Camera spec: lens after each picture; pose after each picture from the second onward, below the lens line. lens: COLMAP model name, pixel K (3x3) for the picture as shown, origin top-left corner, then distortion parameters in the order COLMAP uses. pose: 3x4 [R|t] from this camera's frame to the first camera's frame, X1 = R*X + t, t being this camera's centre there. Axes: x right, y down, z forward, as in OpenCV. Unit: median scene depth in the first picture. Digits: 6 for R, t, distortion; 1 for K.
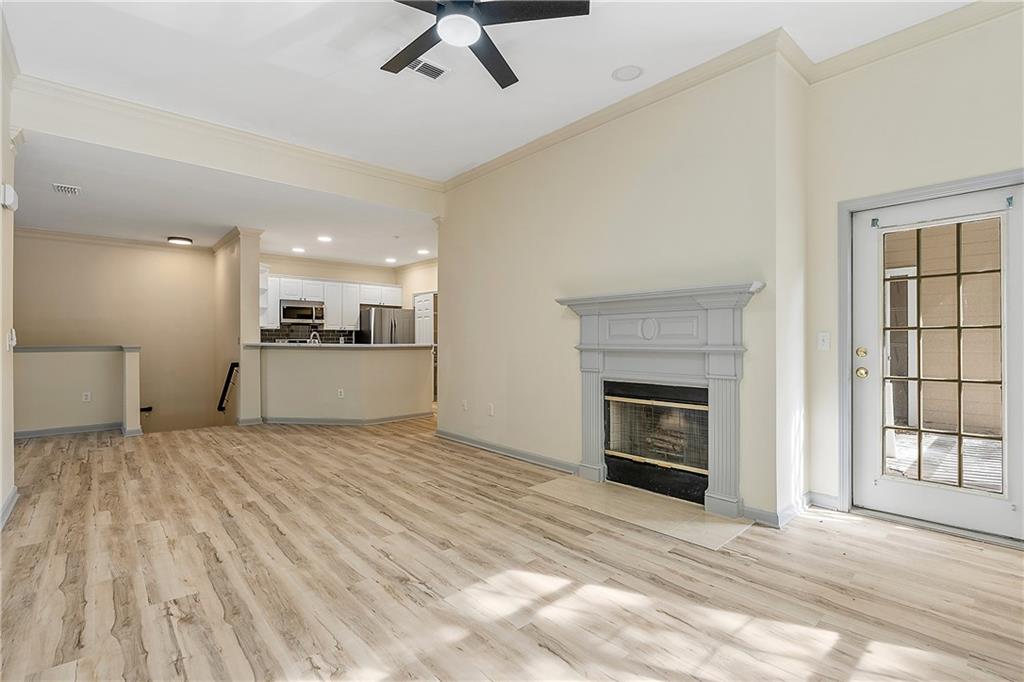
lens RADIAL K [[464.1, 0, 514.3], [0, 464.1, 338.5], [0, 0, 1]] dist [-0.014502, 0.004963]
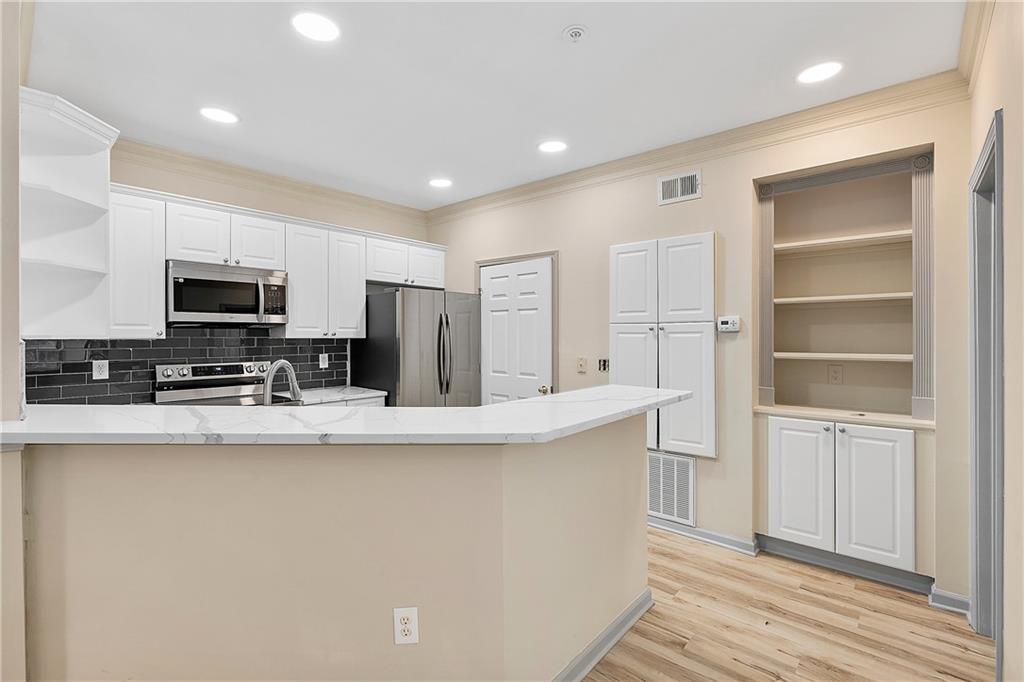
lens RADIAL K [[464.1, 0, 510.1], [0, 464.1, 336.0], [0, 0, 1]] dist [-0.014502, 0.004963]
pose [[0.993996, -0.000681, 0.109413, -0.579323], [0.000520, 0.999999, 0.001502, -0.048991], [-0.109414, -0.001436, 0.993995, 1.275888]]
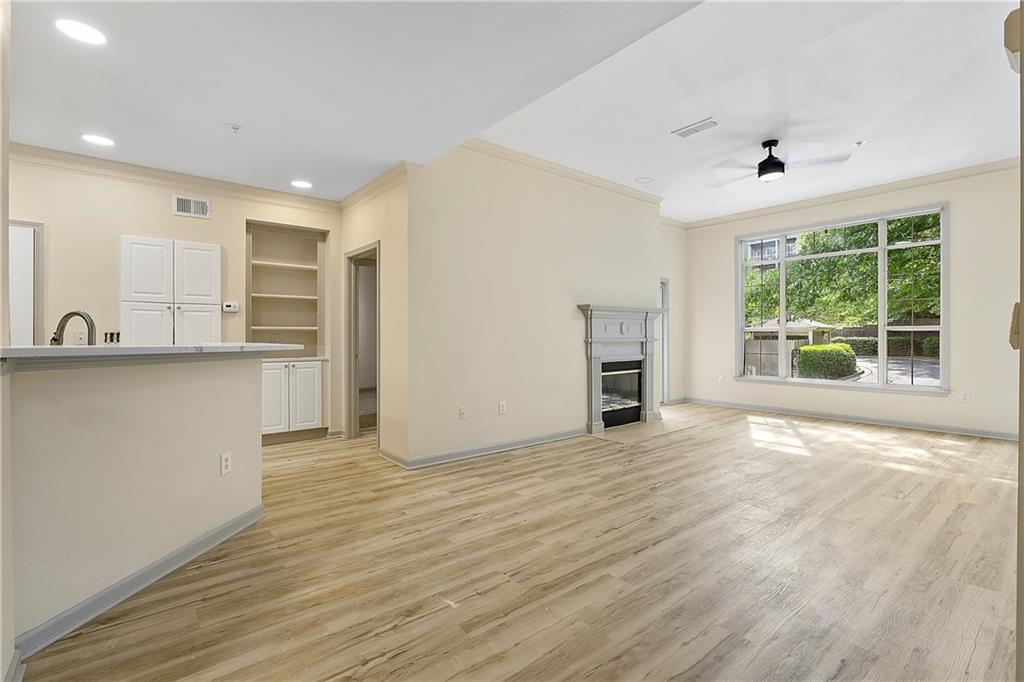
lens RADIAL K [[464.1, 0, 508.2], [0, 464.1, 339.6], [0, 0, 1]] dist [-0.014502, 0.004963]
pose [[0.059683, -0.006201, 0.998198, -1.296008], [-0.000814, 0.999980, 0.006261, 0.009378], [-0.998217, -0.001186, 0.059677, 1.212597]]
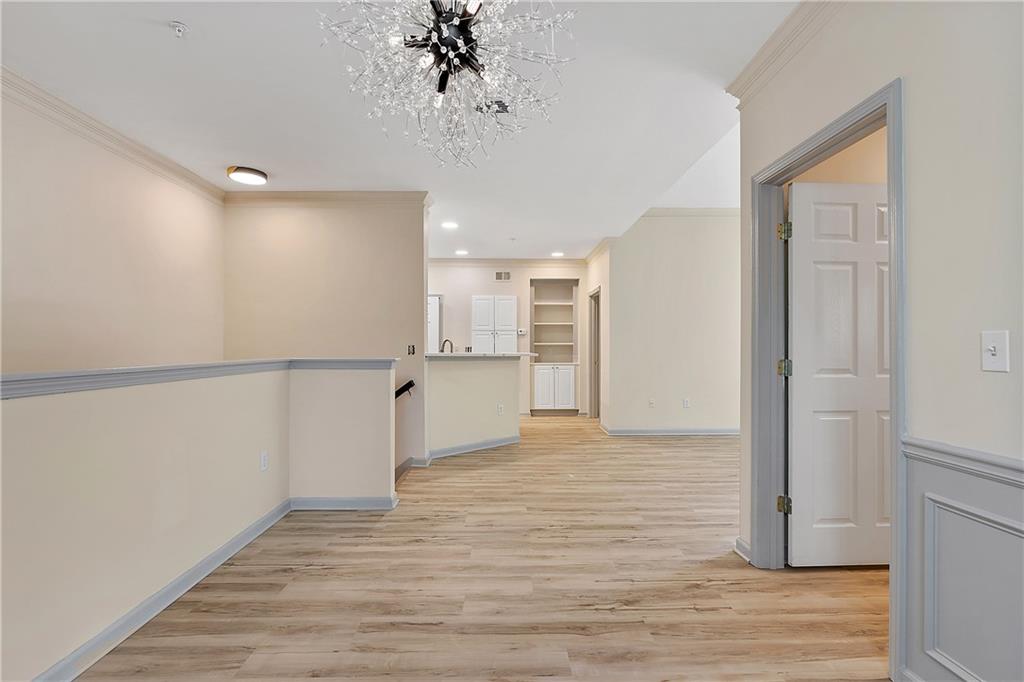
lens RADIAL K [[464.1, 0, 511.4], [0, 464.1, 341.6], [0, 0, 1]] dist [-0.014502, 0.004963]
pose [[0.660100, 0.010516, 0.751104, -1.708832], [-0.000128, 0.999904, -0.013886, 0.005141], [-0.751178, 0.009070, 0.660038, 0.684633]]
